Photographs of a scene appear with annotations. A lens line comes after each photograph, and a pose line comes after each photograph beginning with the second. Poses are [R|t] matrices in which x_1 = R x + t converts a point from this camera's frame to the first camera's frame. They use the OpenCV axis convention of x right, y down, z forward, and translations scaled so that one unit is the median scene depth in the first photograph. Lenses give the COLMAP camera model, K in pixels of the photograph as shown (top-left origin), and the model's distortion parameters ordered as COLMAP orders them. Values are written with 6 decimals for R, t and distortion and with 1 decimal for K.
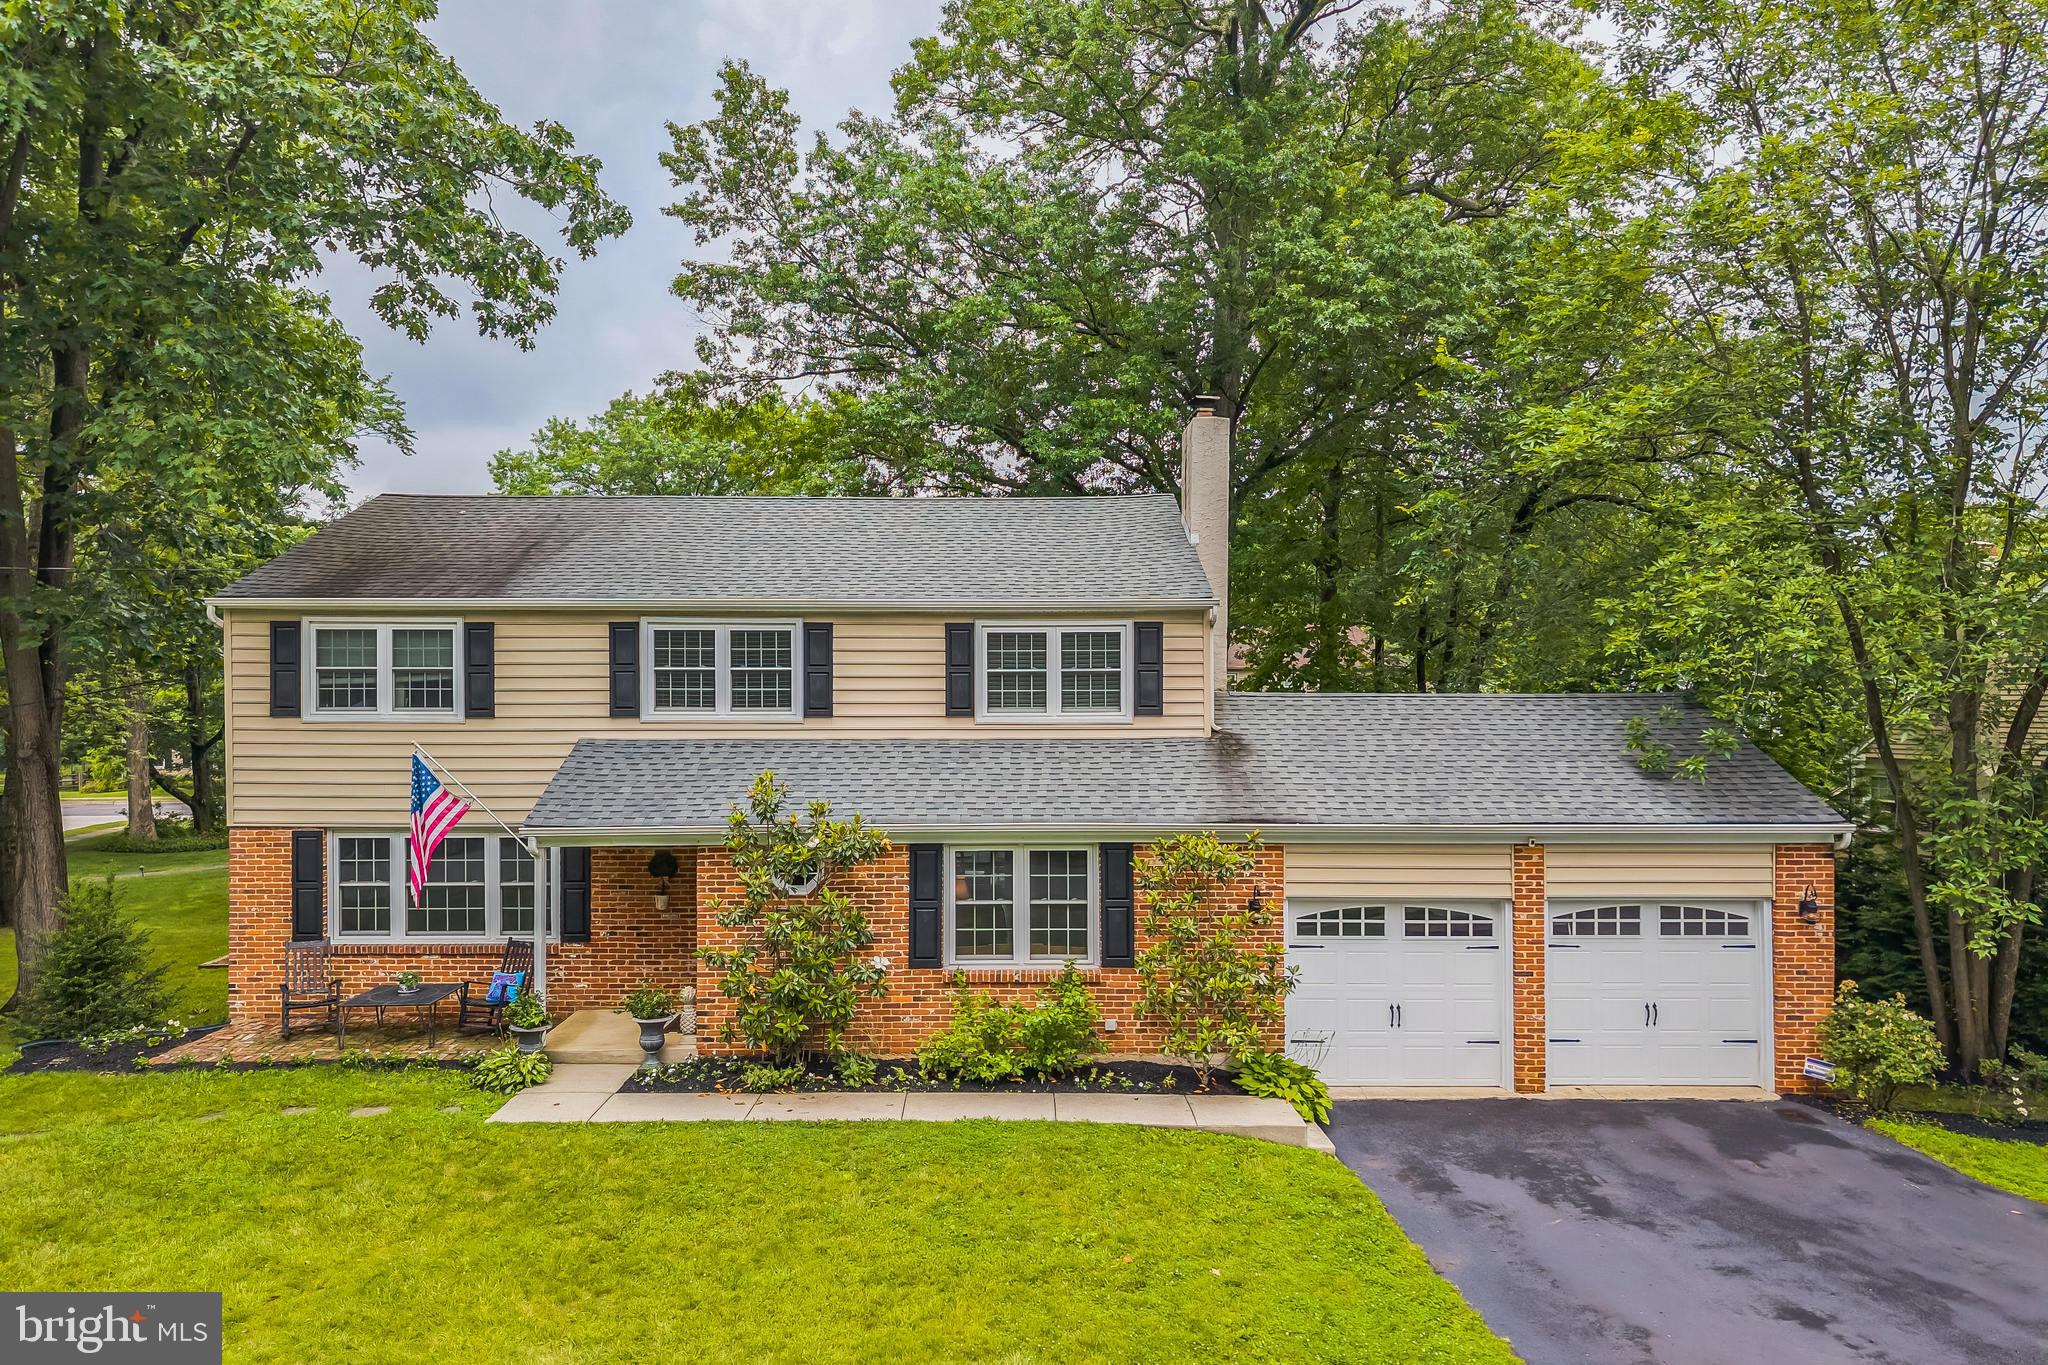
lens RADIAL K [[1337.0, 0, 967.3], [0, 1337.0, 719.1], [0, 0, 1]] dist [0.064896, -0.083972]
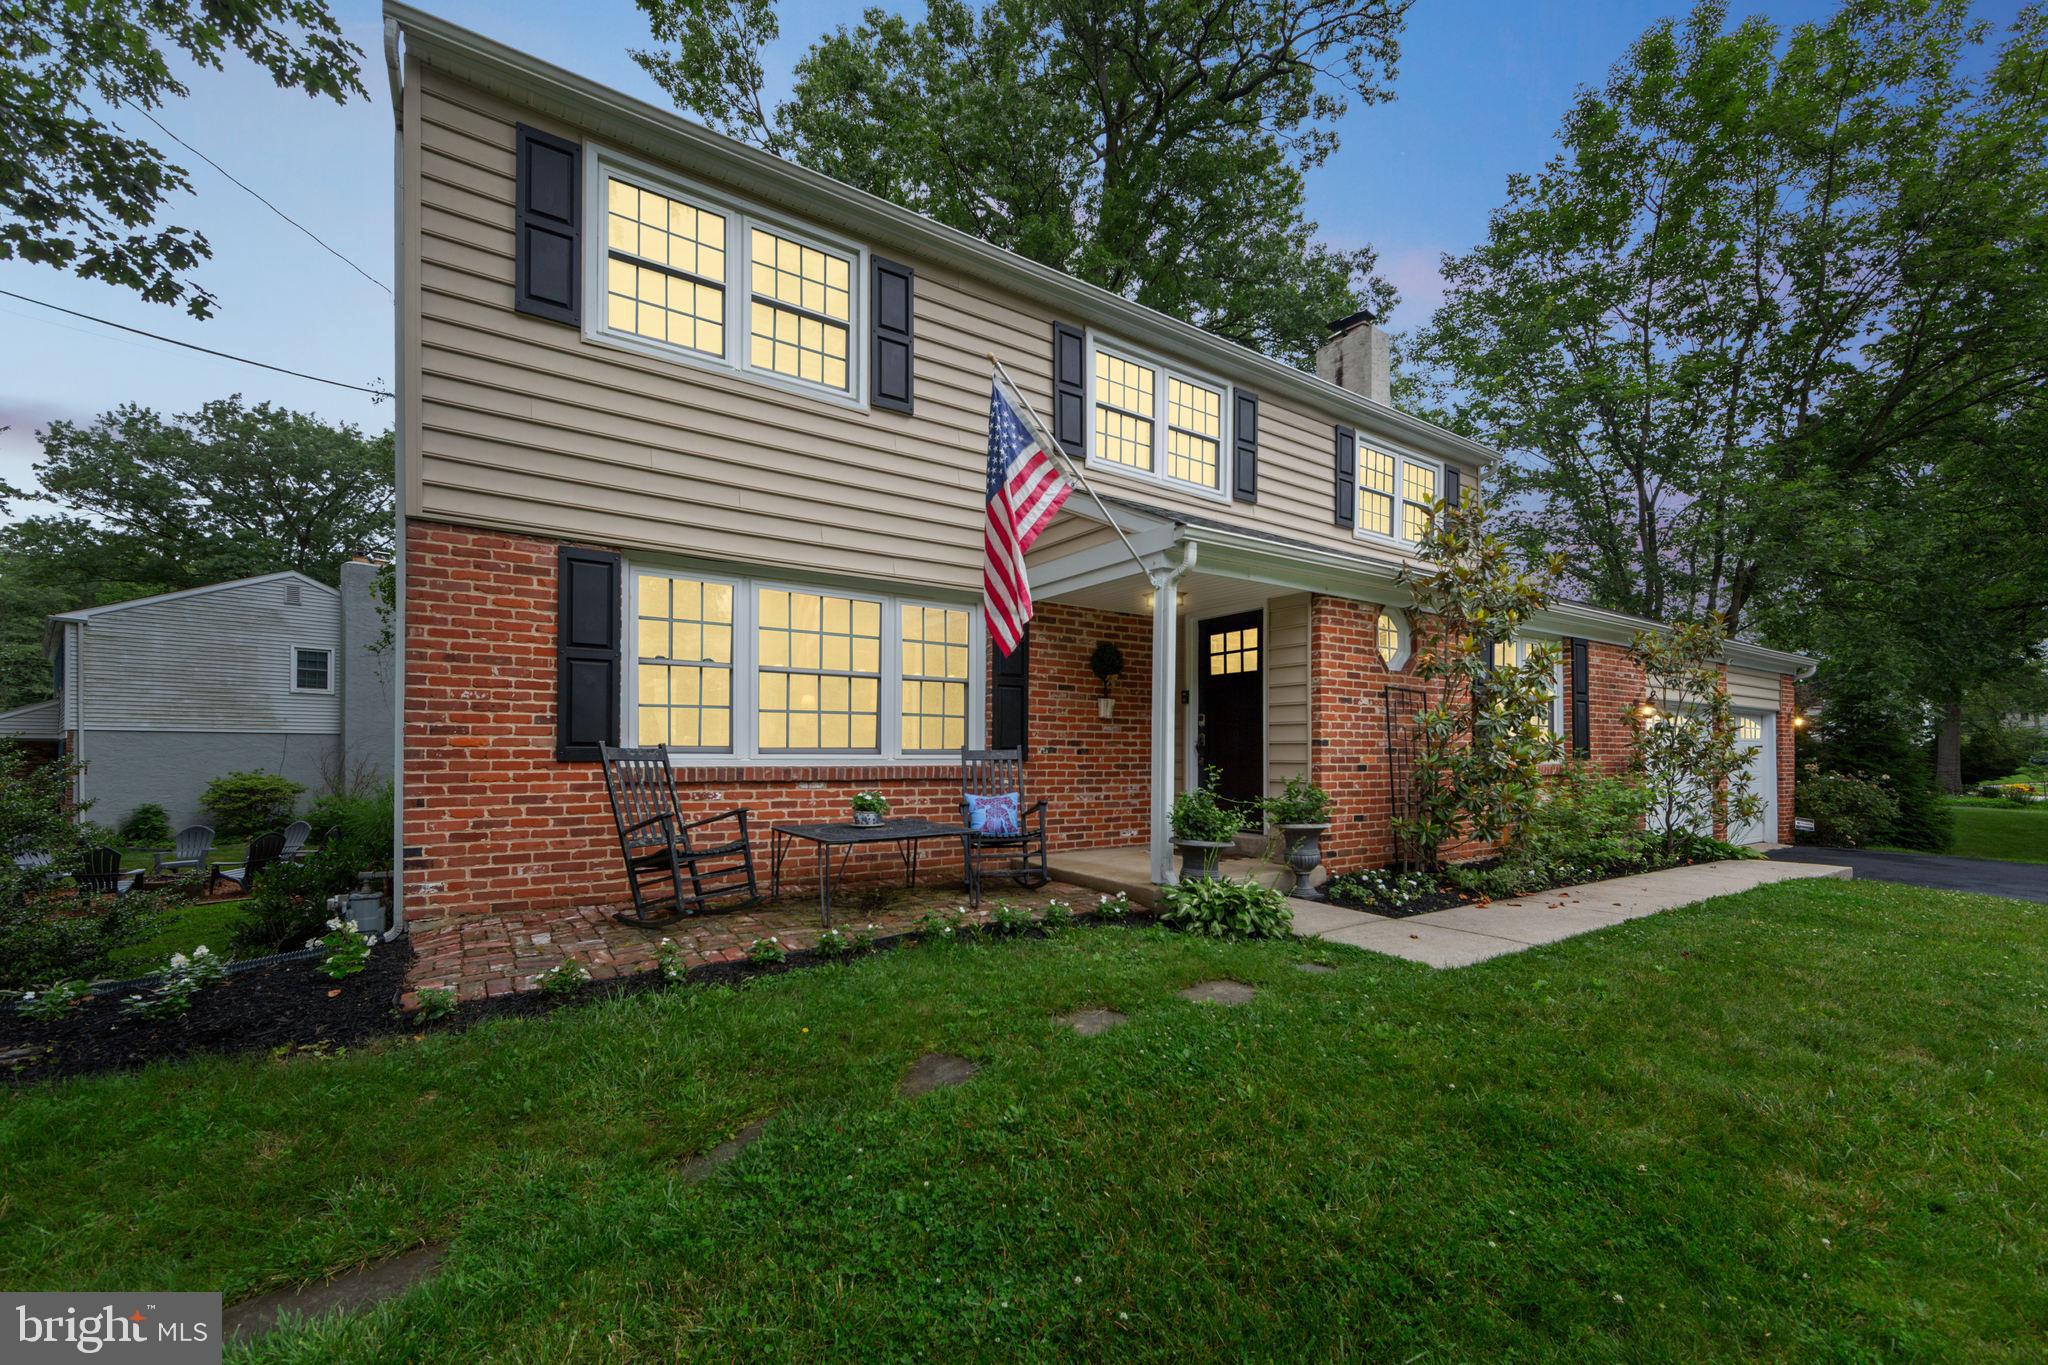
lens RADIAL K [[807.9, 0, 1002.2], [0, 807.9, 758.4], [0, 0, 1]] dist [-0.000089, -0.000071]
pose [[0.832437, 0.002071, 0.554115, -0.590233], [-0.001449, 0.999998, -0.001560, 0.183715], [-0.554117, 0.000495, 0.832438, 0.720751]]
